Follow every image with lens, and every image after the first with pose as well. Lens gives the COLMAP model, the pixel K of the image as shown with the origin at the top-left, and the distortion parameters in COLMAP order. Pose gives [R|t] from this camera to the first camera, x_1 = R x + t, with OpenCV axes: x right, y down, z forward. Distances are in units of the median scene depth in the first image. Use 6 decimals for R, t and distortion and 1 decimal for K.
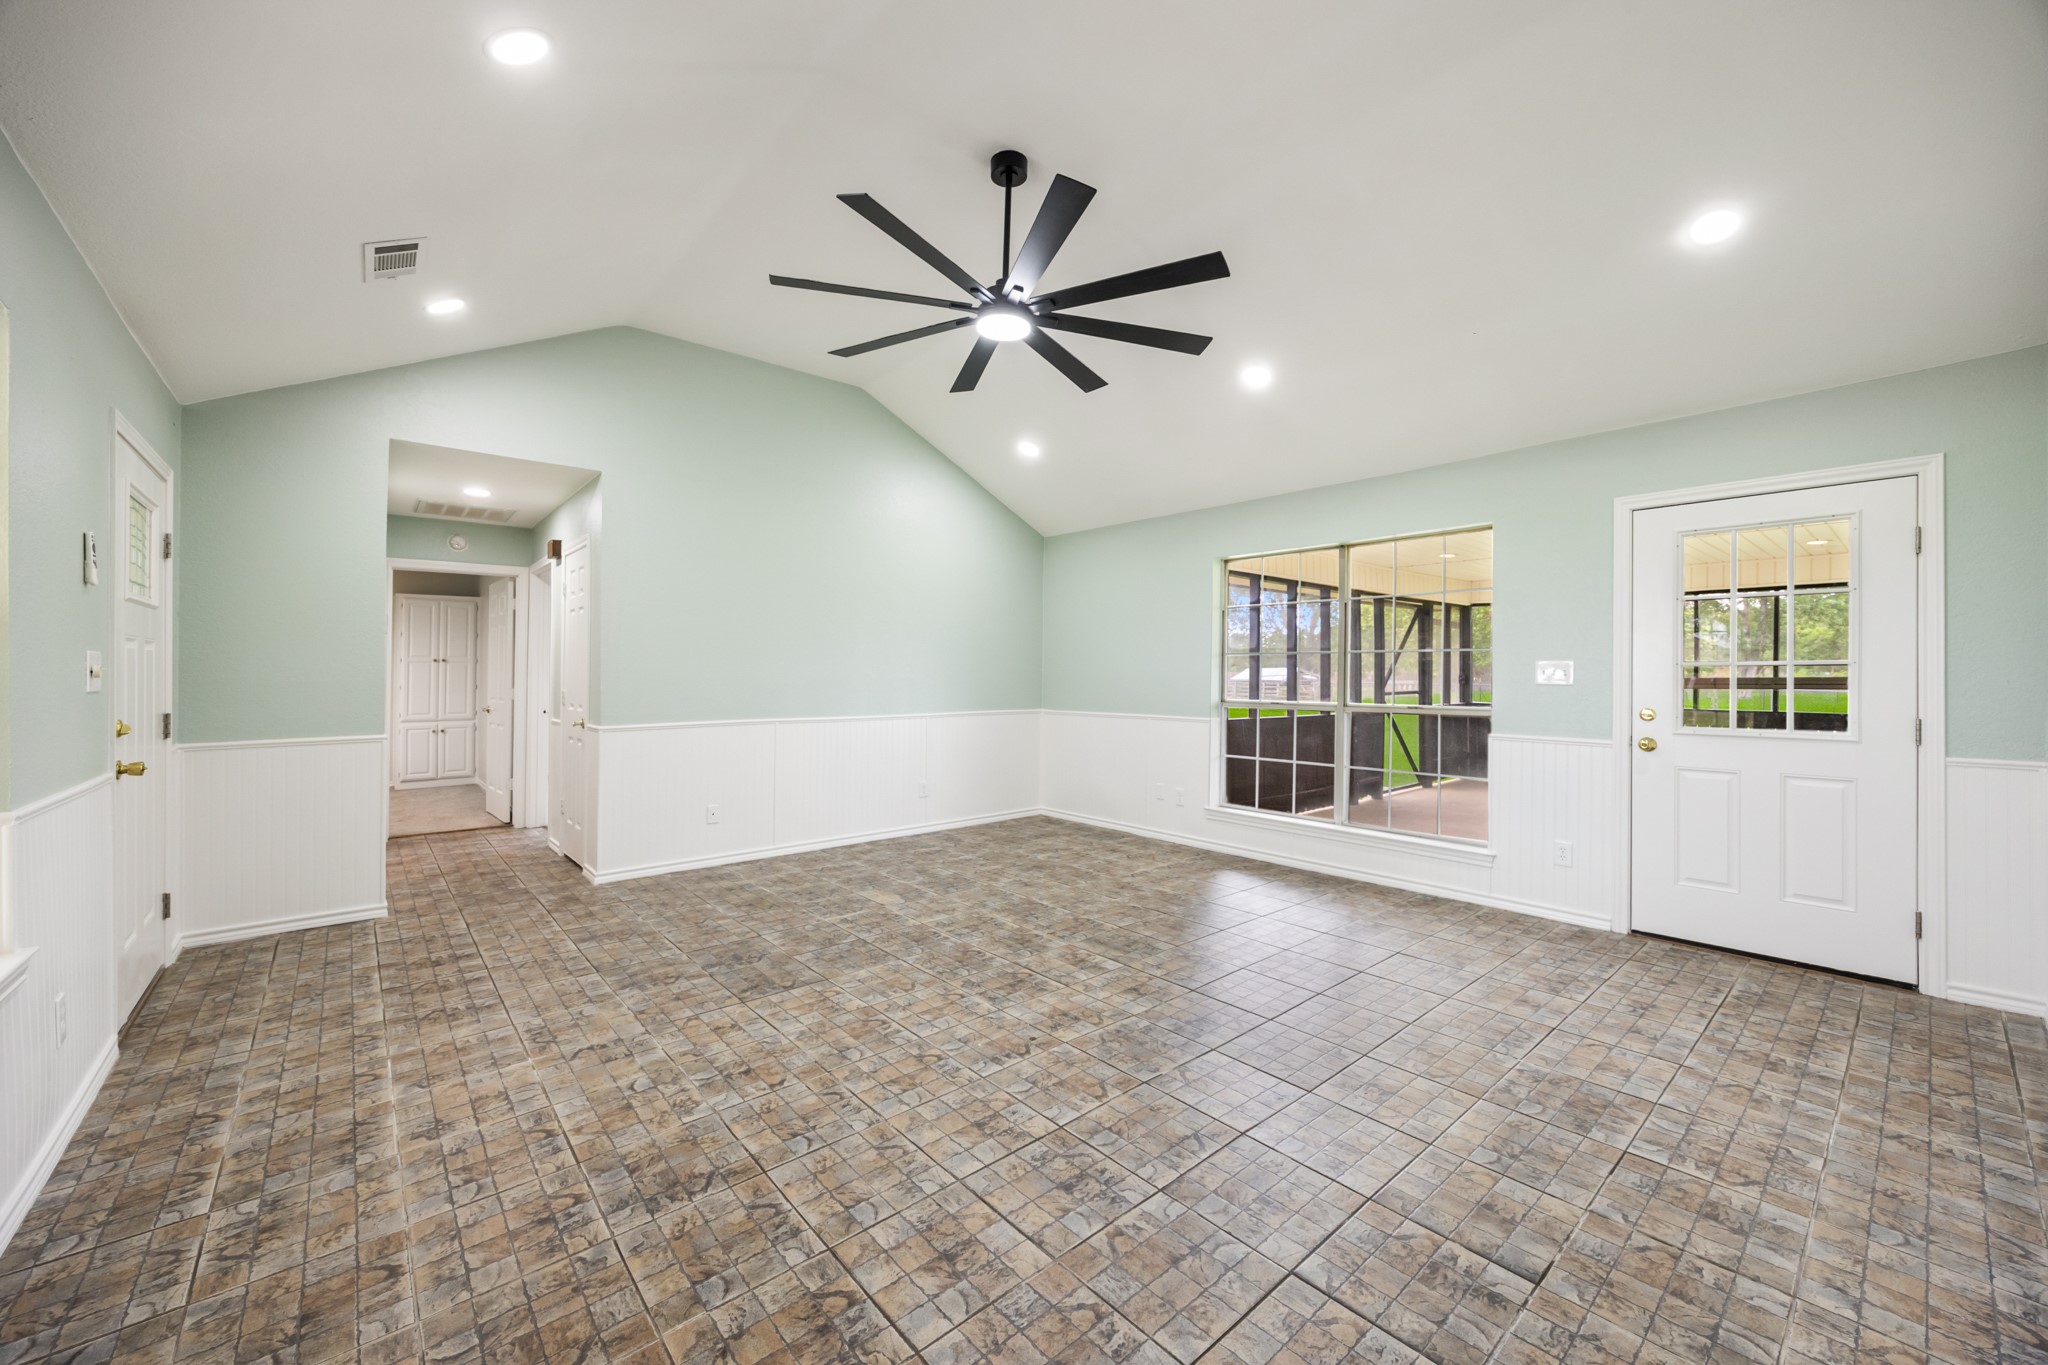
lens RADIAL K [[783.5, 0, 1024.0], [0, 783.5, 678.0], [0, 0, 1]] dist [-0.002919, -0.000152]
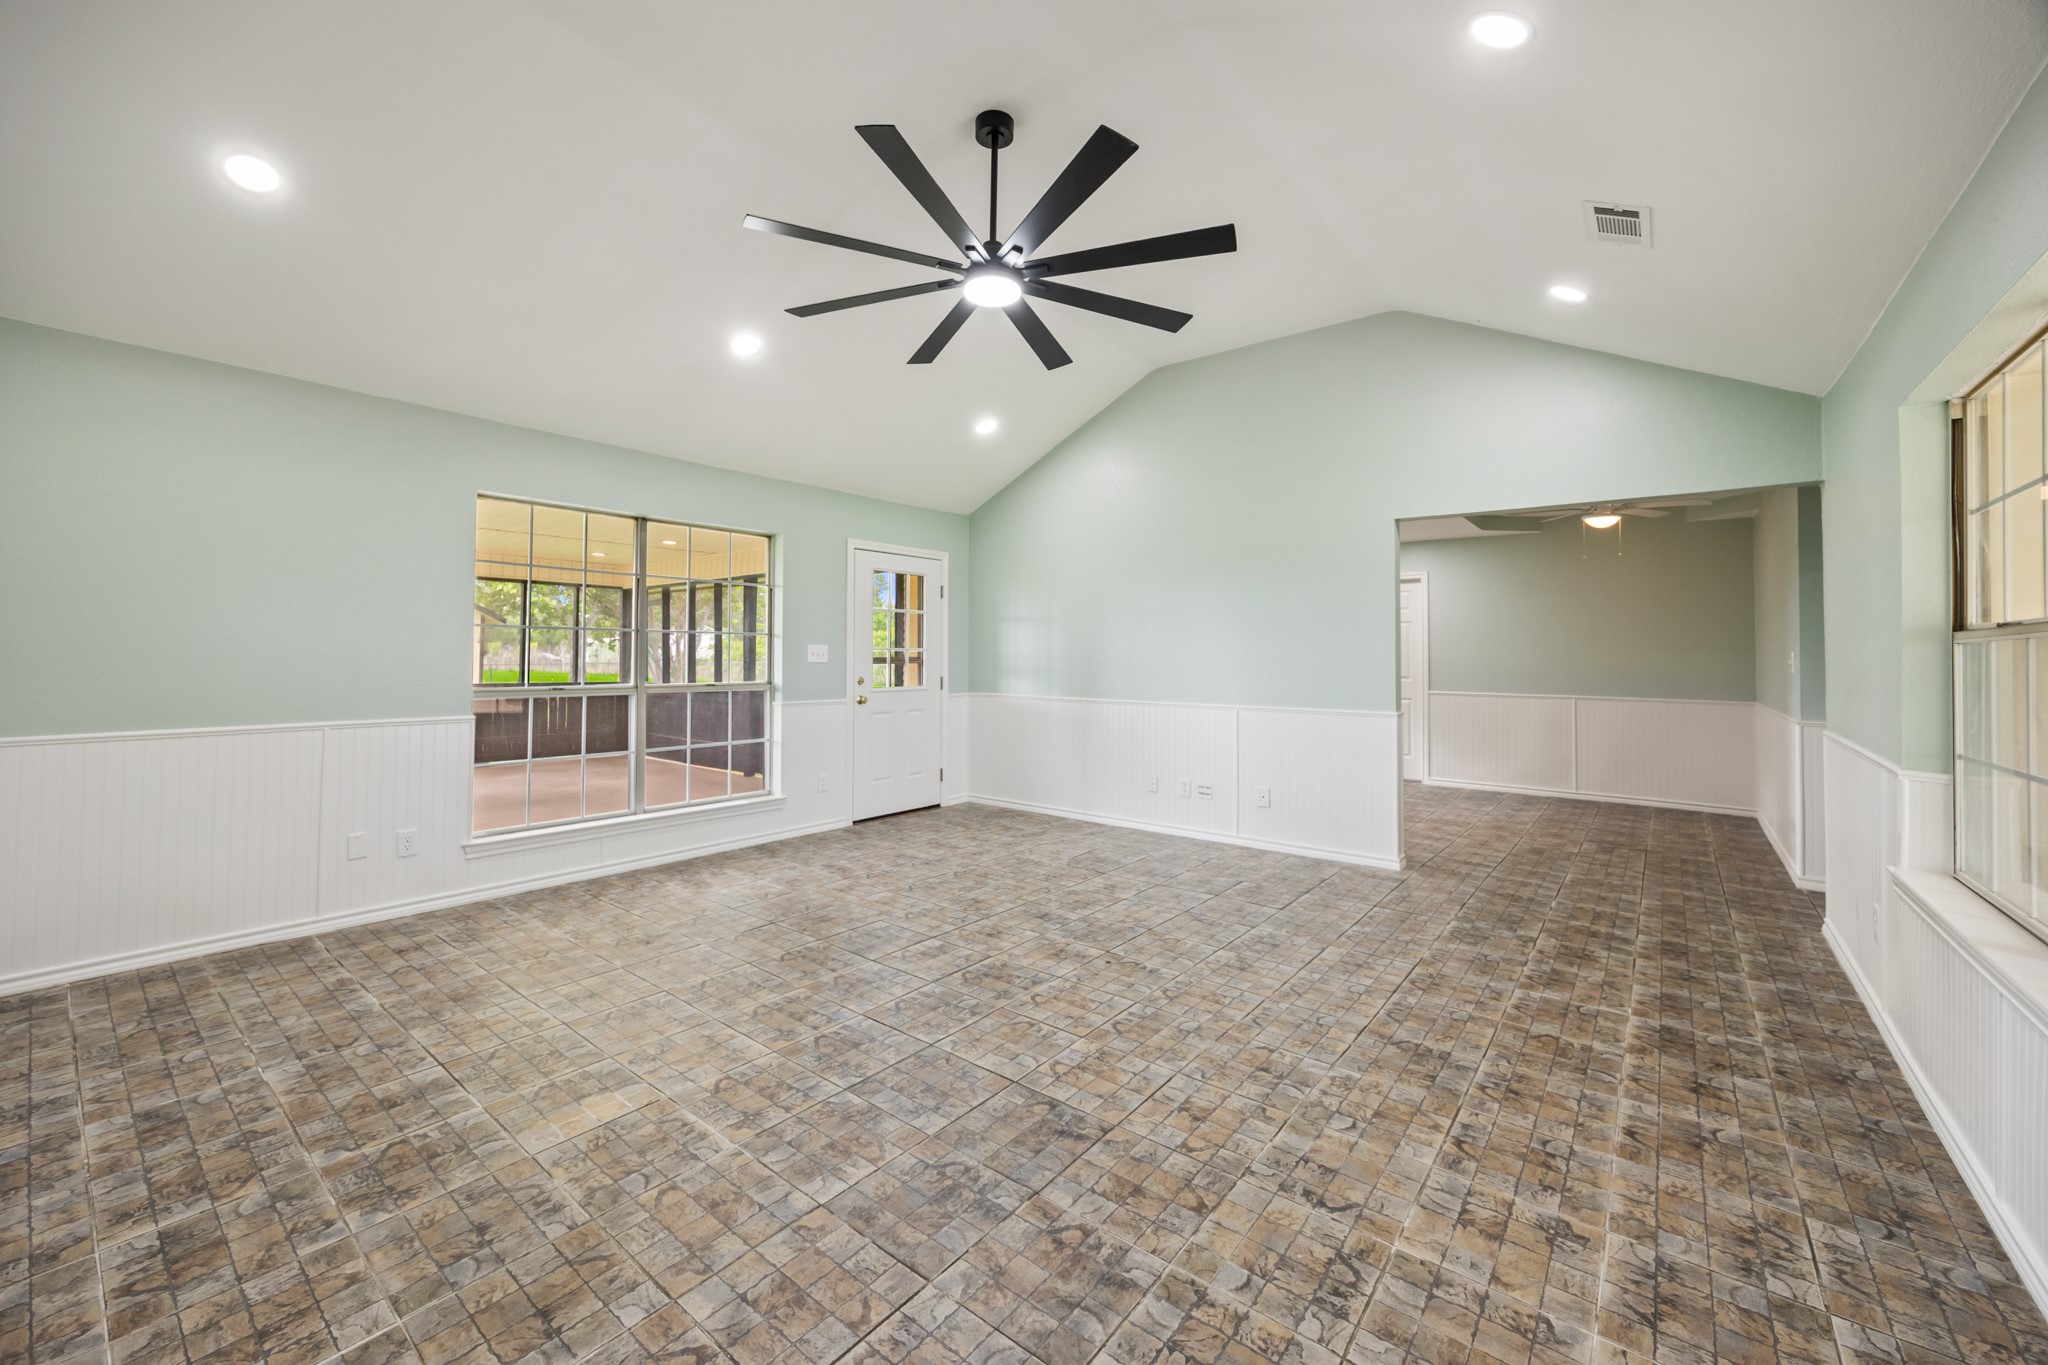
lens RADIAL K [[798.9, 0, 1019.7], [0, 798.9, 657.0], [0, 0, 1]] dist [-0.001017, 0.000164]
pose [[-0.175454, -0.003360, 0.984482, -1.172235], [-0.002154, 0.999993, 0.003030, -0.009370], [-0.984485, -0.001589, -0.175460, 1.355163]]
